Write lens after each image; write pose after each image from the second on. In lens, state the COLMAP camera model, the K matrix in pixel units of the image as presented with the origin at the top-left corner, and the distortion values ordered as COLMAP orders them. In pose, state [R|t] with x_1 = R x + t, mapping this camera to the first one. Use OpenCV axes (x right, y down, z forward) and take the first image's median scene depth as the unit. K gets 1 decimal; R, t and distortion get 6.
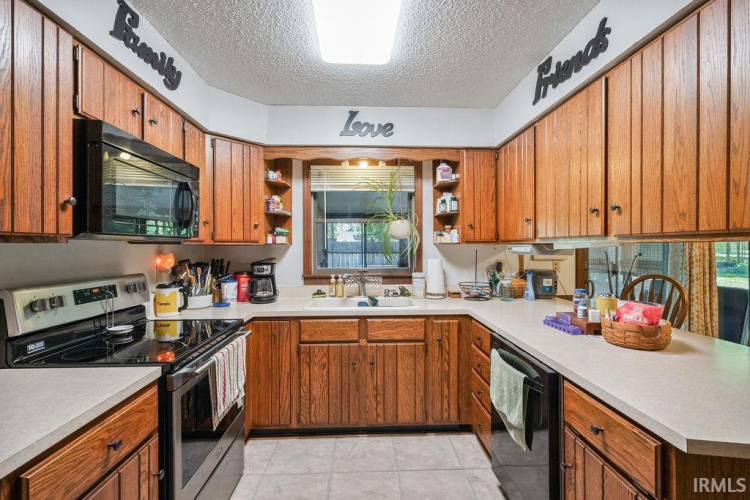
lens RADIAL K [[343.4, 0, 376.7], [0, 343.4, 247.3], [0, 0, 1]] dist [-0.002972, 0.000758]
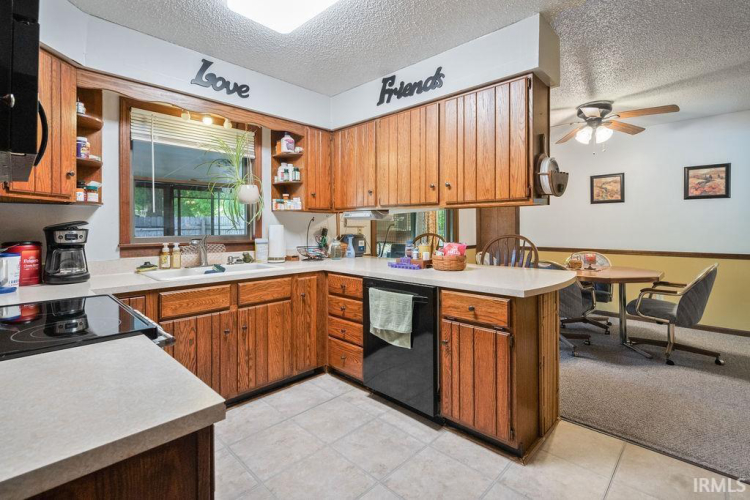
lens RADIAL K [[343.4, 0, 389.7], [0, 343.4, 224.1], [0, 0, 1]] dist [-0.002972, 0.000758]
pose [[0.713506, 0.004314, 0.700636, -0.378185], [0.002119, 0.999963, -0.008315, 0.048491], [-0.700646, 0.007417, 0.713470, 0.015054]]
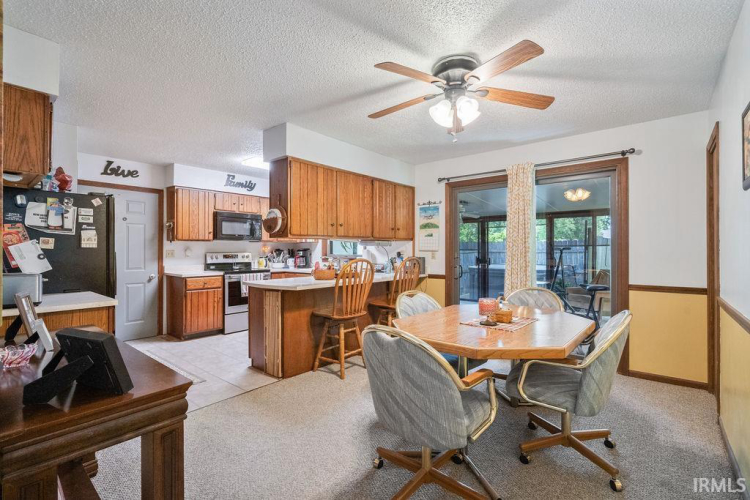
lens RADIAL K [[343.4, 0, 372.2], [0, 343.4, 250.0], [0, 0, 1]] dist [-0.002972, 0.000758]
pose [[0.737925, 0.007729, -0.674838, 1.626676], [-0.005675, 0.999970, 0.005247, 0.028217], [0.674859, -0.000042, 0.737947, -0.375201]]
